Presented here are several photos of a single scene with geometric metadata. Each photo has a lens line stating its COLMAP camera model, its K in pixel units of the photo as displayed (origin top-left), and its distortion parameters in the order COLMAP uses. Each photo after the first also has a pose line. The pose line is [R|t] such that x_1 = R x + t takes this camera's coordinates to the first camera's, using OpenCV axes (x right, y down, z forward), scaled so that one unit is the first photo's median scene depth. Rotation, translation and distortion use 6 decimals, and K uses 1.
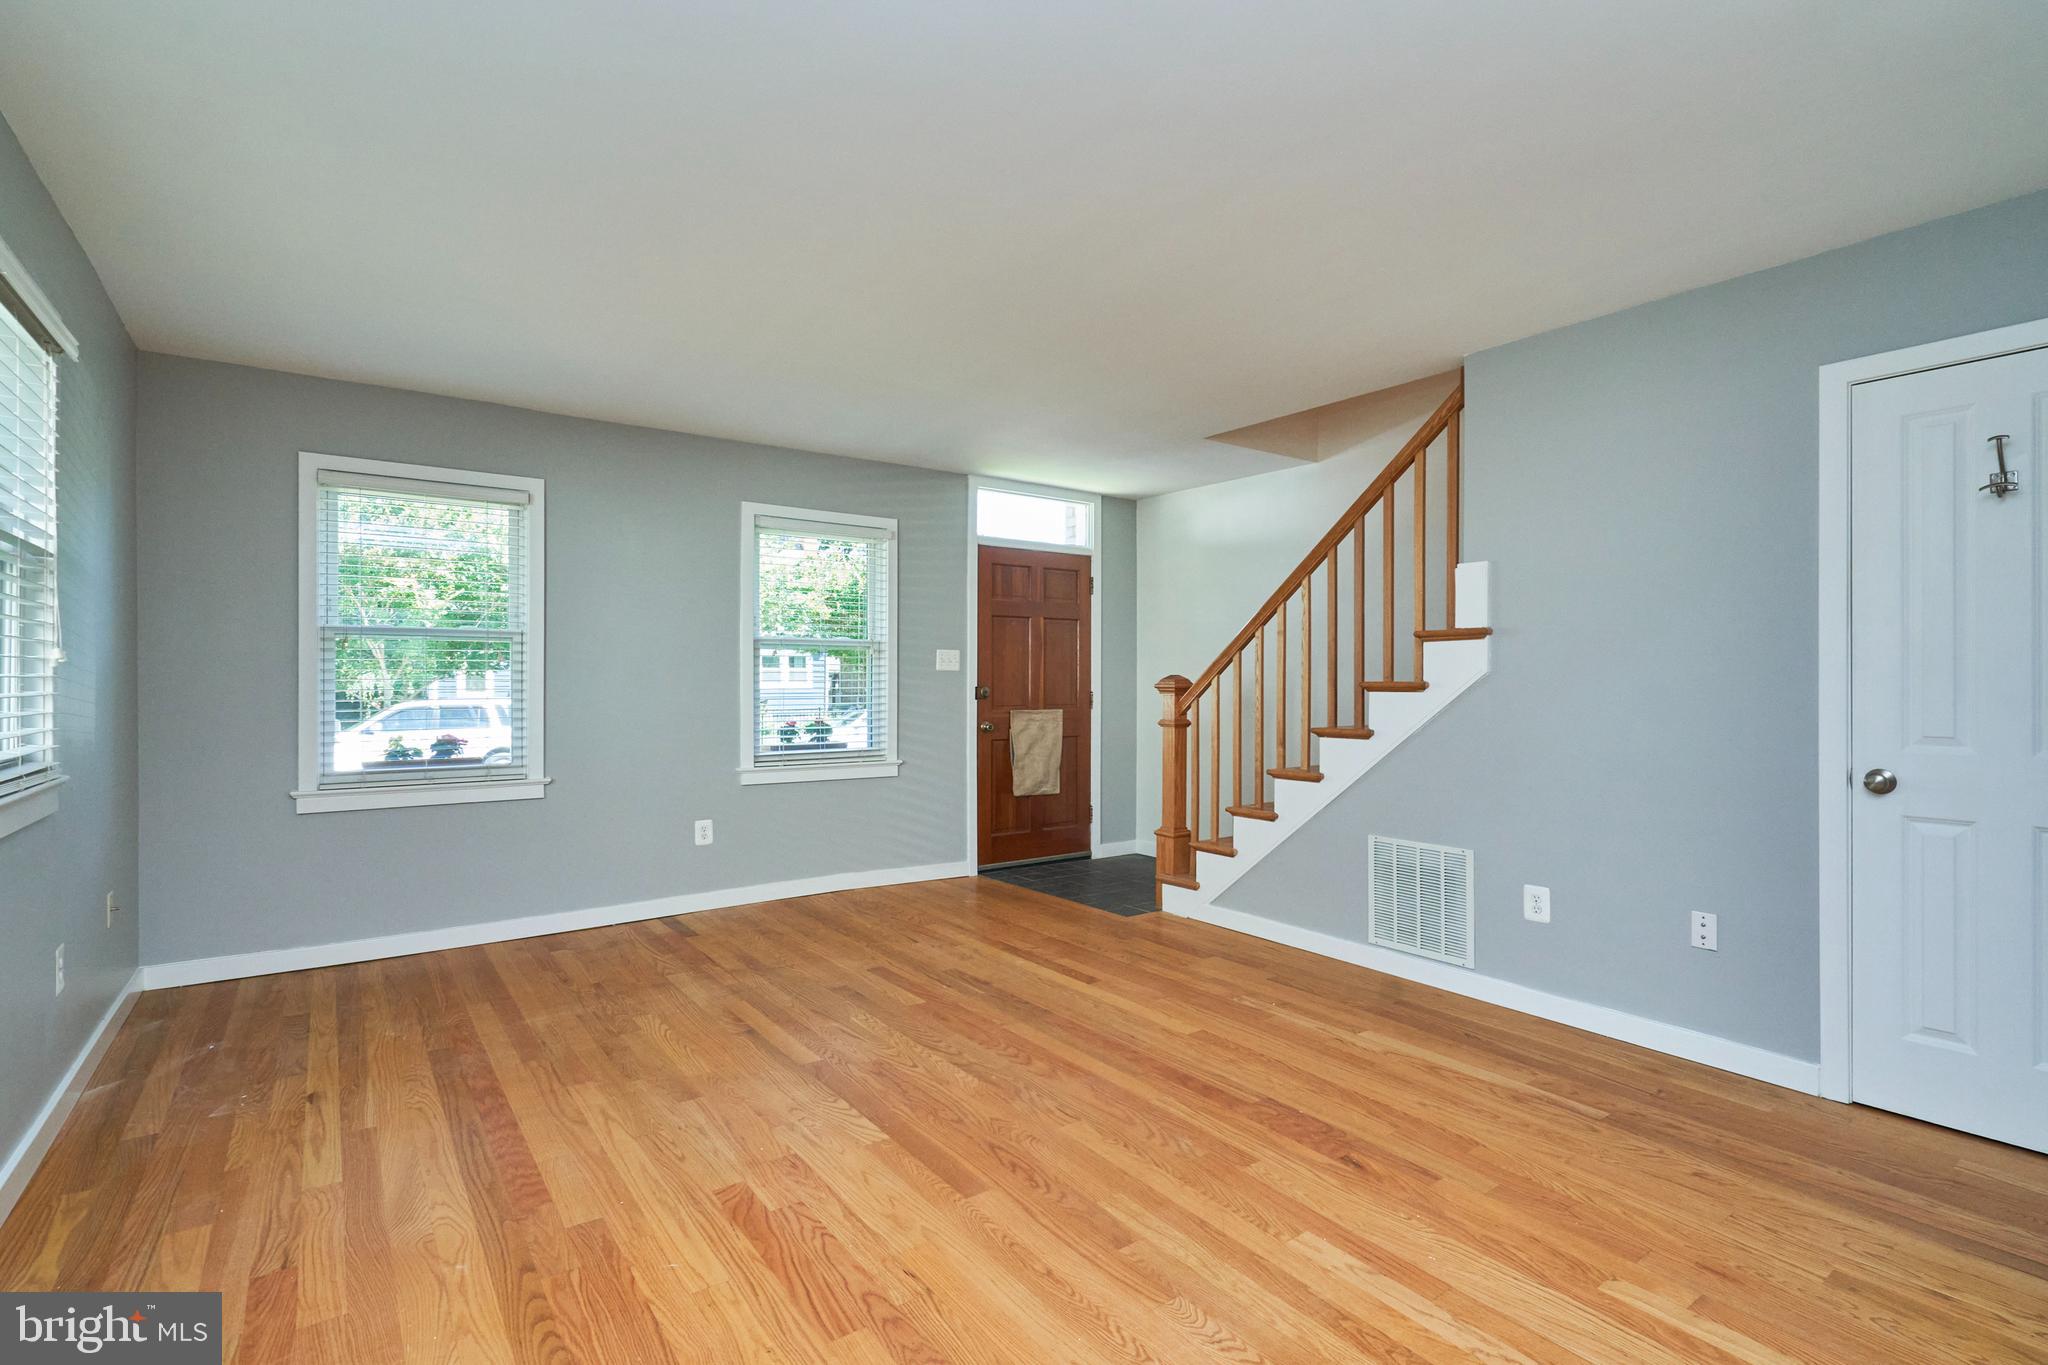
lens RADIAL K [[961.3, 0, 1023.4], [0, 961.3, 682.8], [0, 0, 1]] dist [-0.005018, 0.004220]
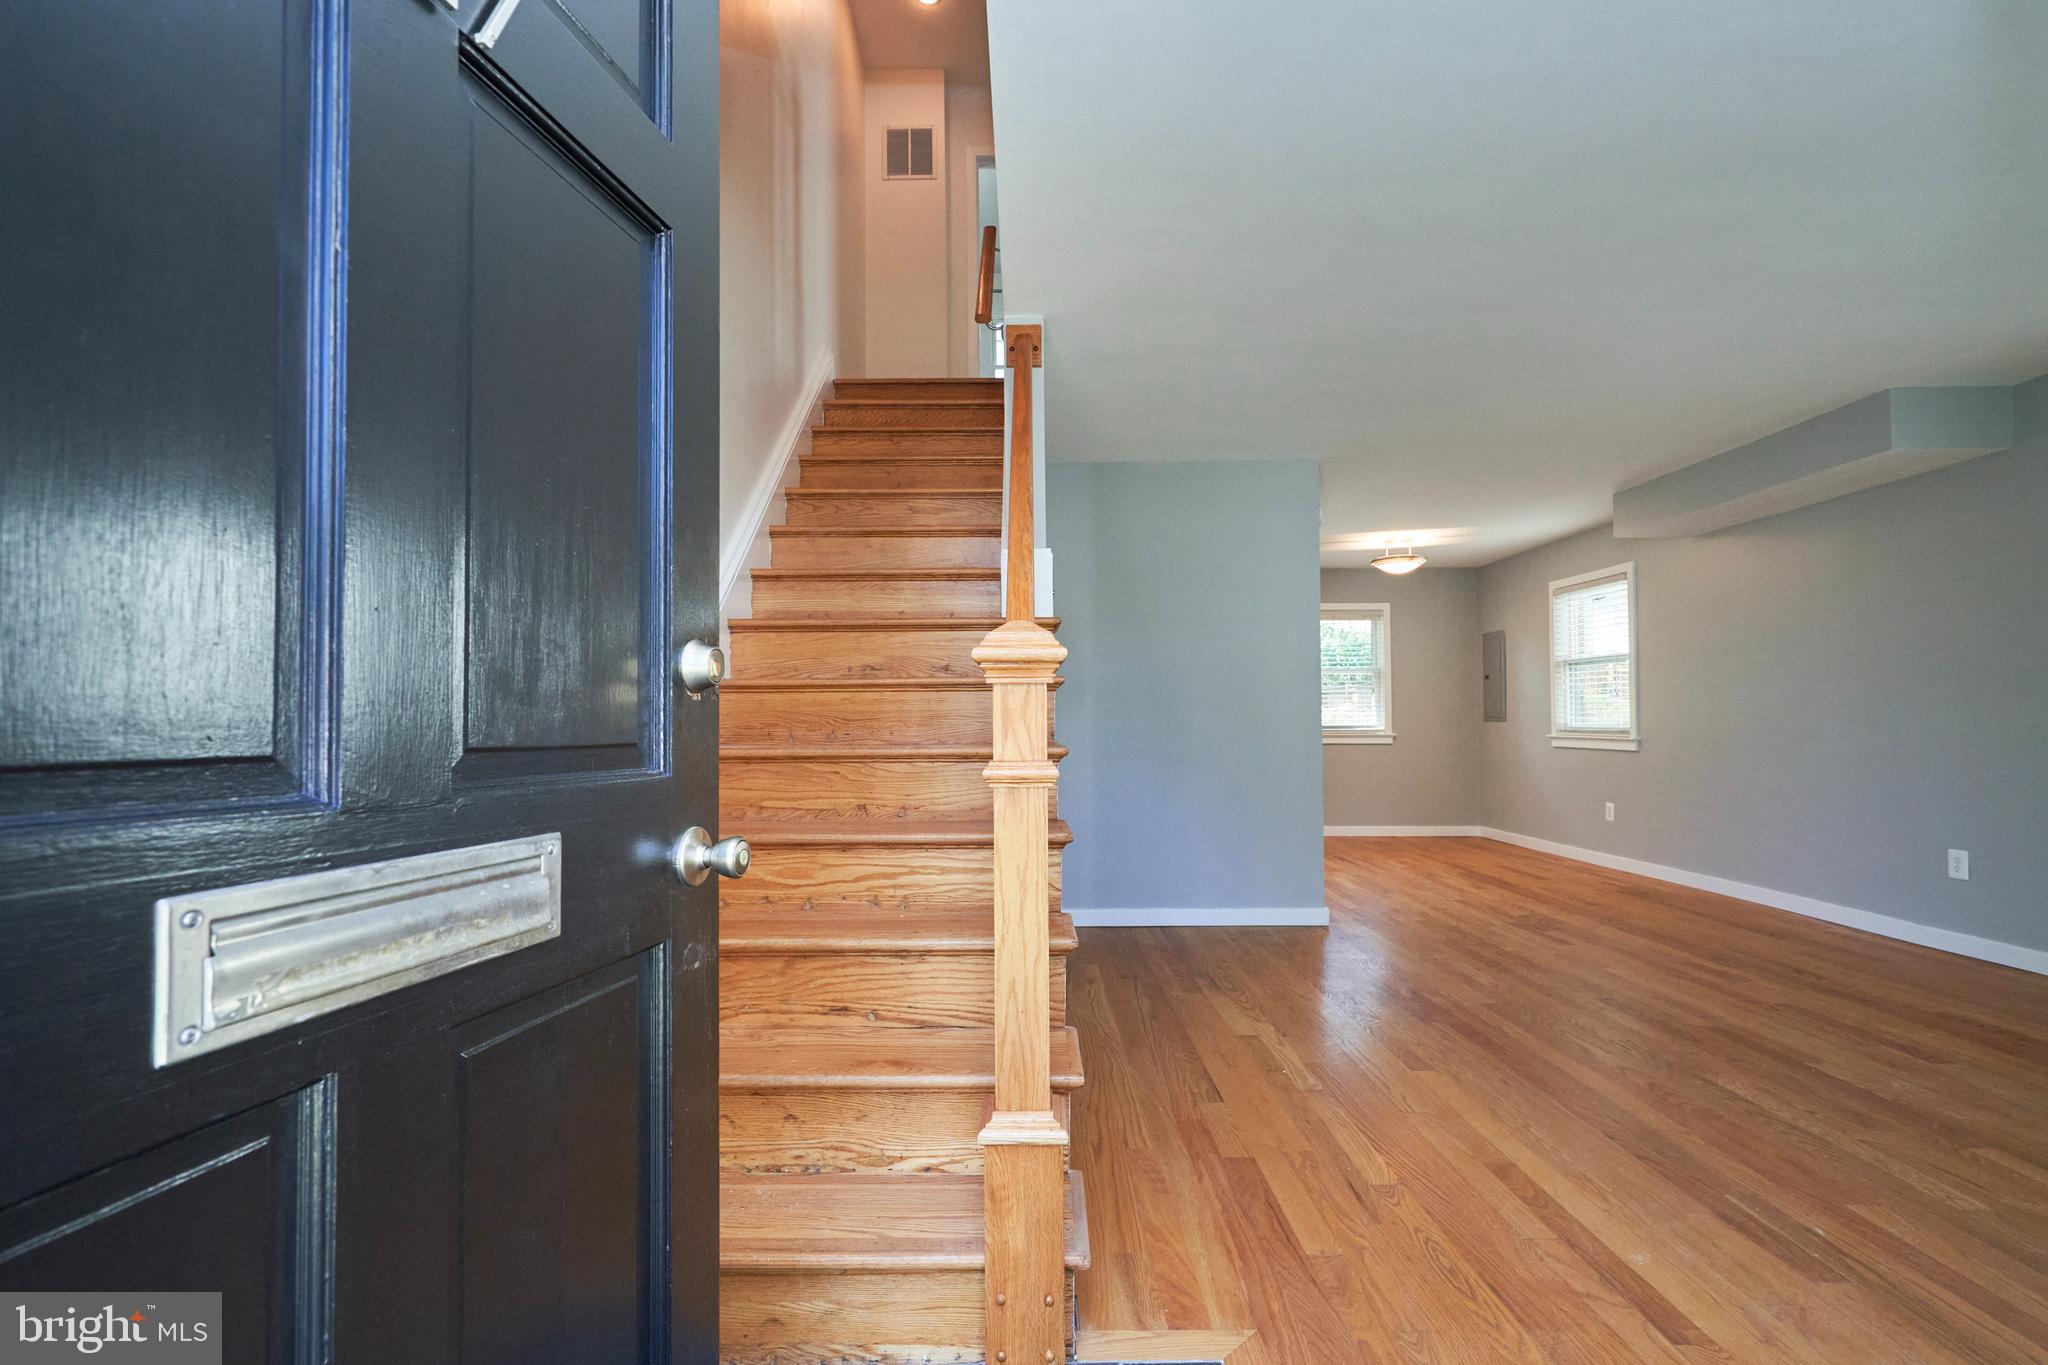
lens RADIAL K [[961.3, 0, 1013.6], [0, 961.3, 694.5], [0, 0, 1]] dist [-0.005018, 0.004220]
pose [[-0.805223, 0.017142, 0.592725, -0.041740], [0.004346, 0.999726, -0.023009, 0.027901], [-0.592956, -0.015952, -0.805077, 1.661996]]
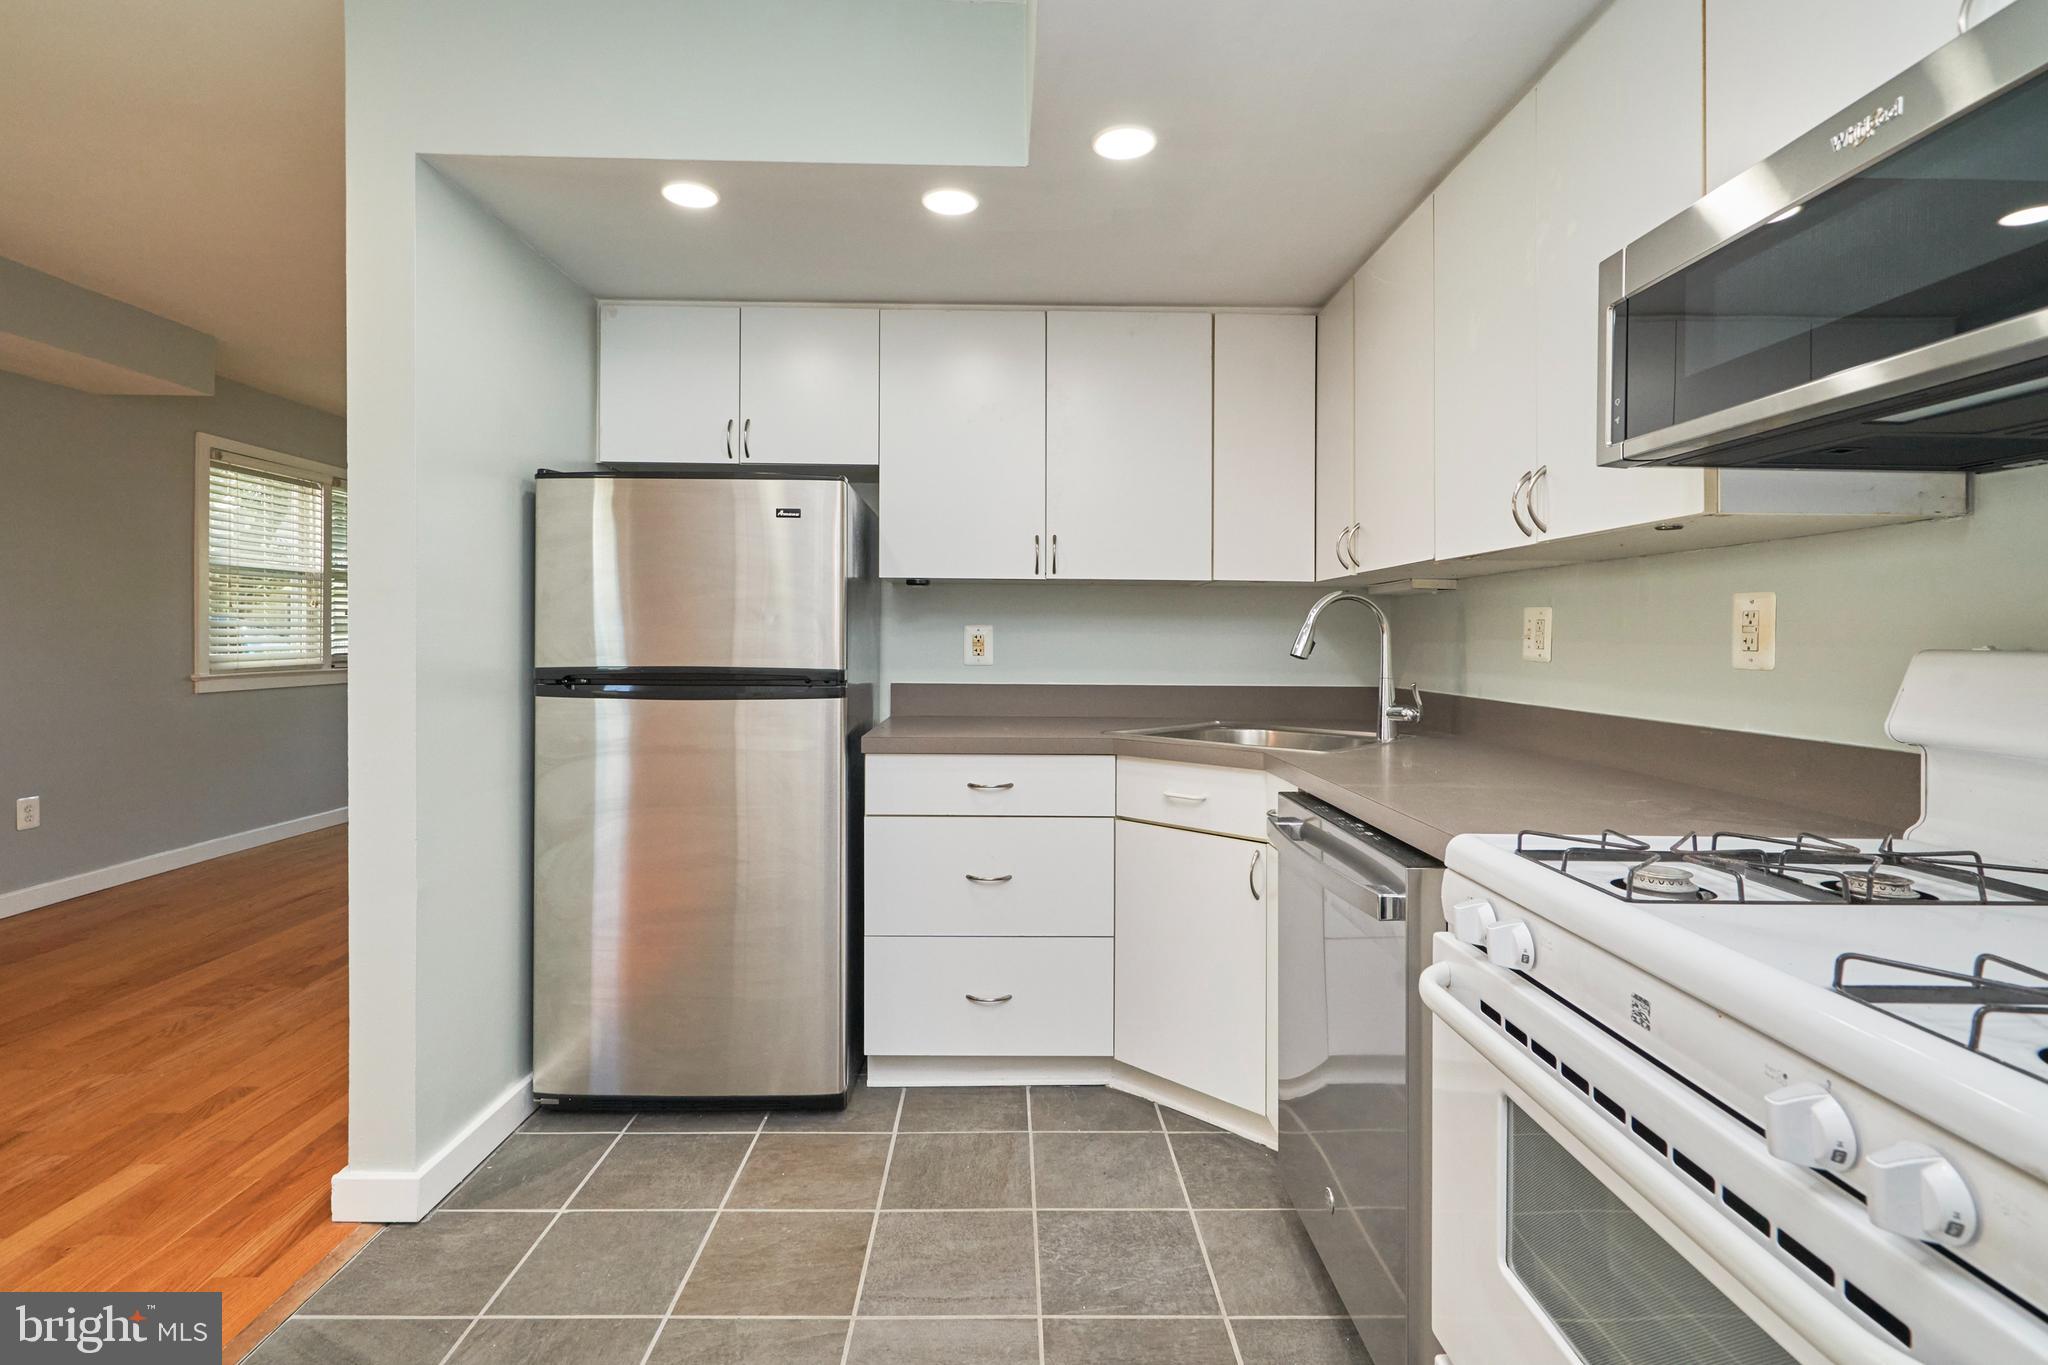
lens RADIAL K [[961.3, 0, 1023.6], [0, 961.3, 635.8], [0, 0, 1]] dist [-0.005018, 0.004220]
pose [[0.825017, 0.003505, -0.565097, 1.176969], [-0.007371, 0.999962, -0.004559, 0.013375], [0.565060, 0.007927, 0.825012, -0.147161]]
